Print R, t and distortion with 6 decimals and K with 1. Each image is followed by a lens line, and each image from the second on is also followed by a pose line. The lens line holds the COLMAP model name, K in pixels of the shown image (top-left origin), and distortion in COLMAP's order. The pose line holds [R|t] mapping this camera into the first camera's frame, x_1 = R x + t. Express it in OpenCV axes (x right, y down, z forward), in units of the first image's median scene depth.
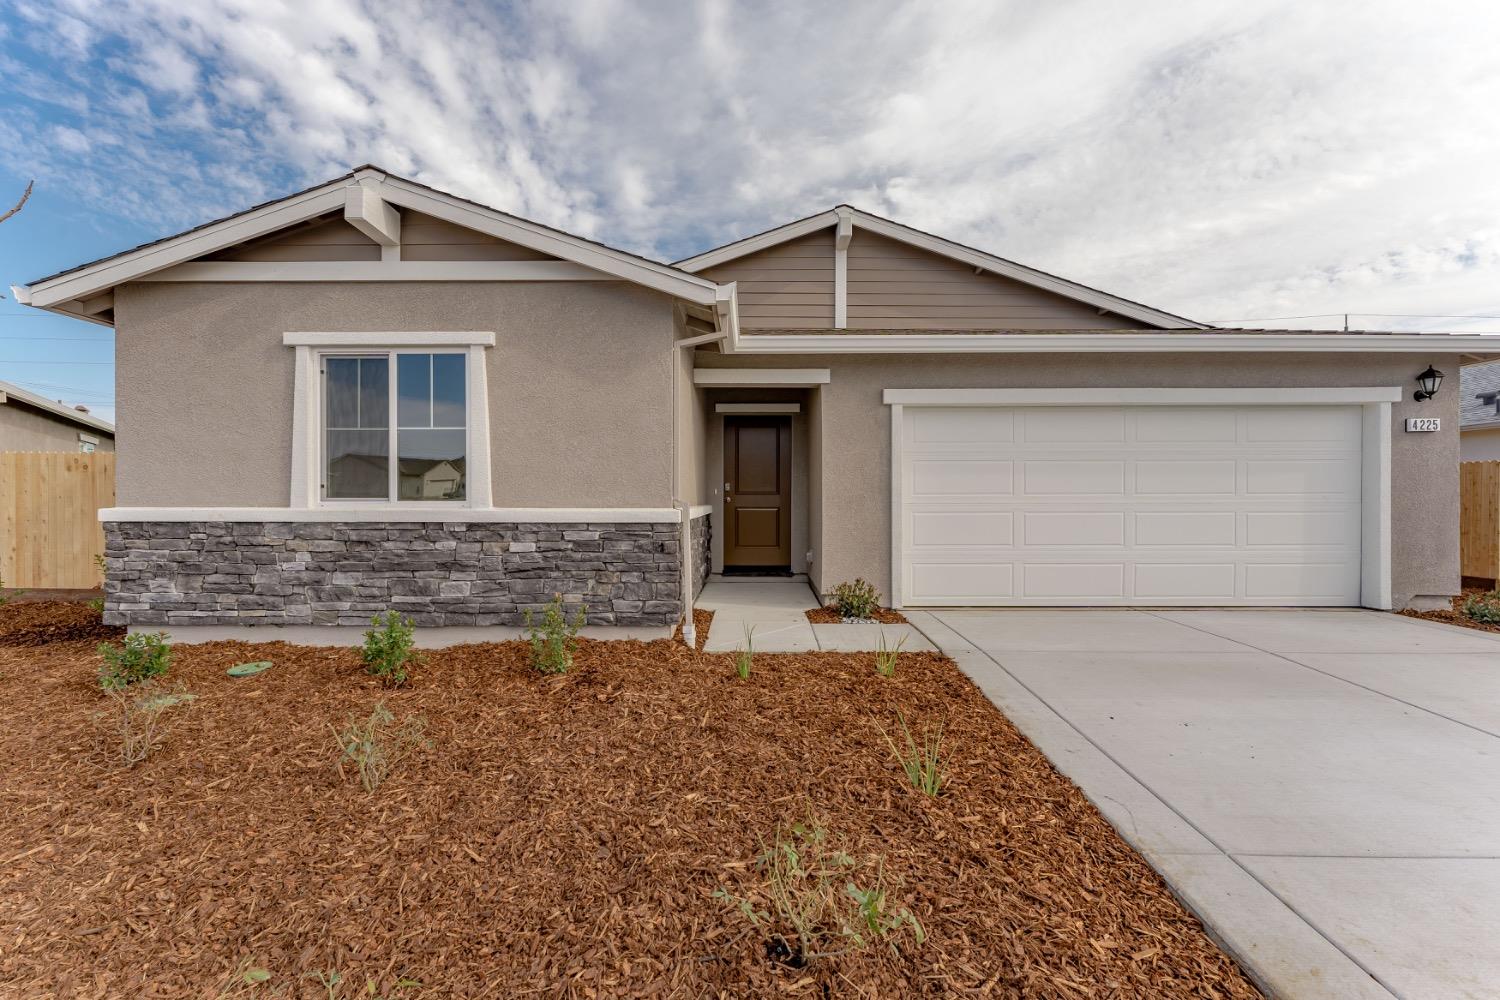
lens RADIAL K [[596.4, 0, 750.0], [0, 596.4, 500.0], [0, 0, 1]] dist [0.000228, -0.000067]
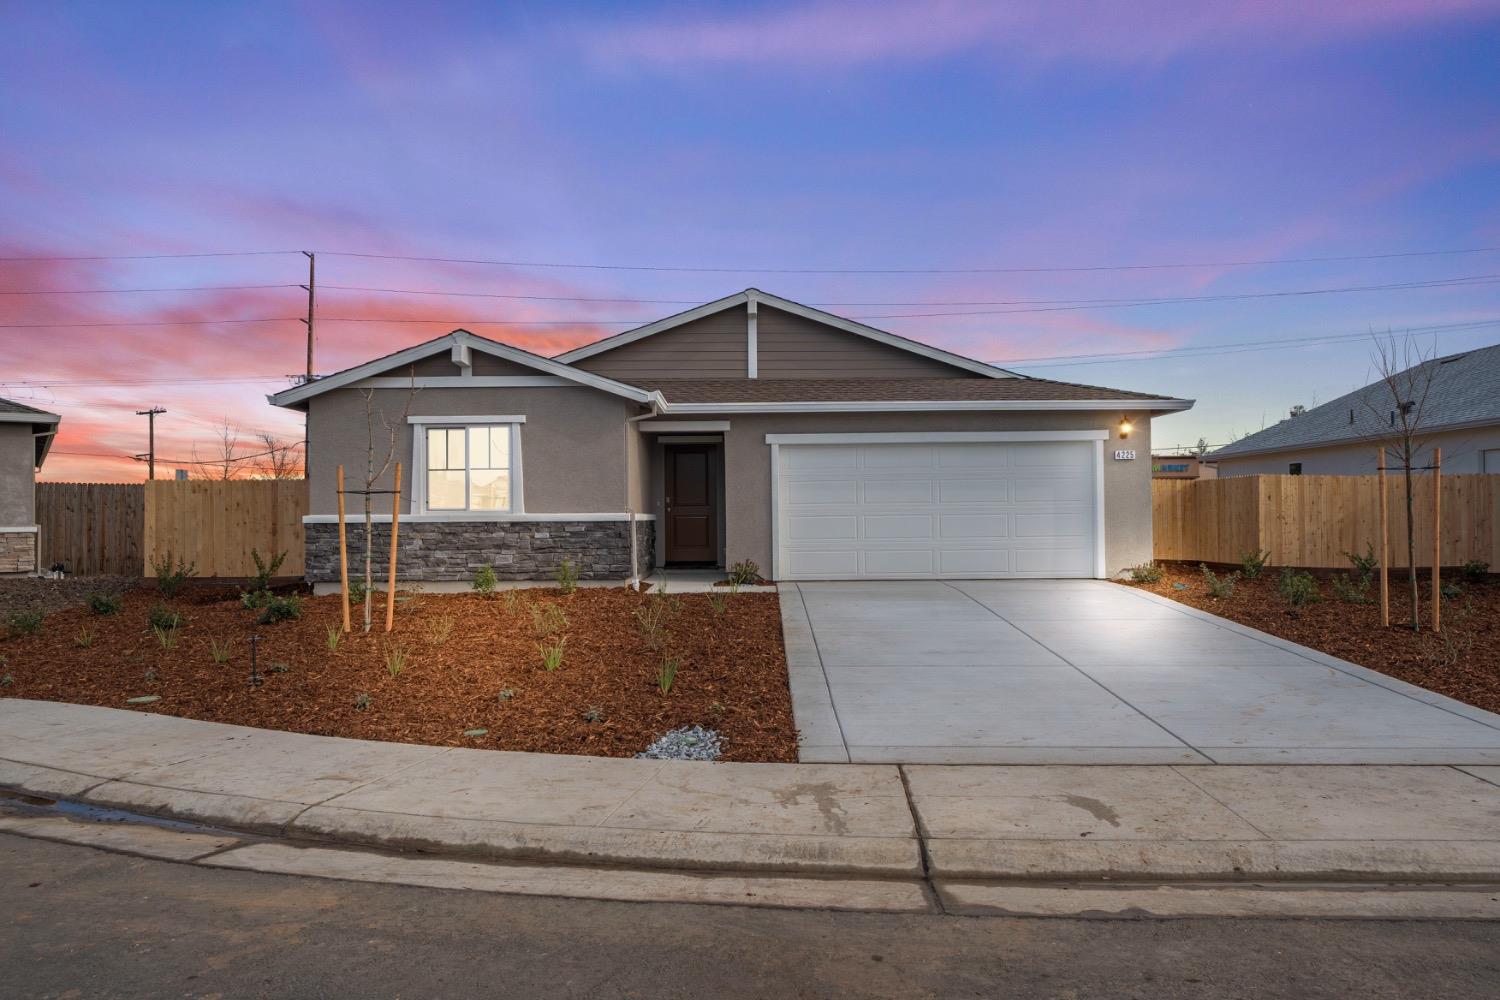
lens RADIAL K [[962.8, 0, 750.0], [0, 962.8, 500.0], [0, 0, 1]] dist [0.009476, 0.000500]
pose [[0.999958, -0.009017, 0.001604, 0.236228], [0.009047, 0.999766, -0.019657, 0.035171], [-0.001426, 0.019671, 0.999805, -1.869149]]
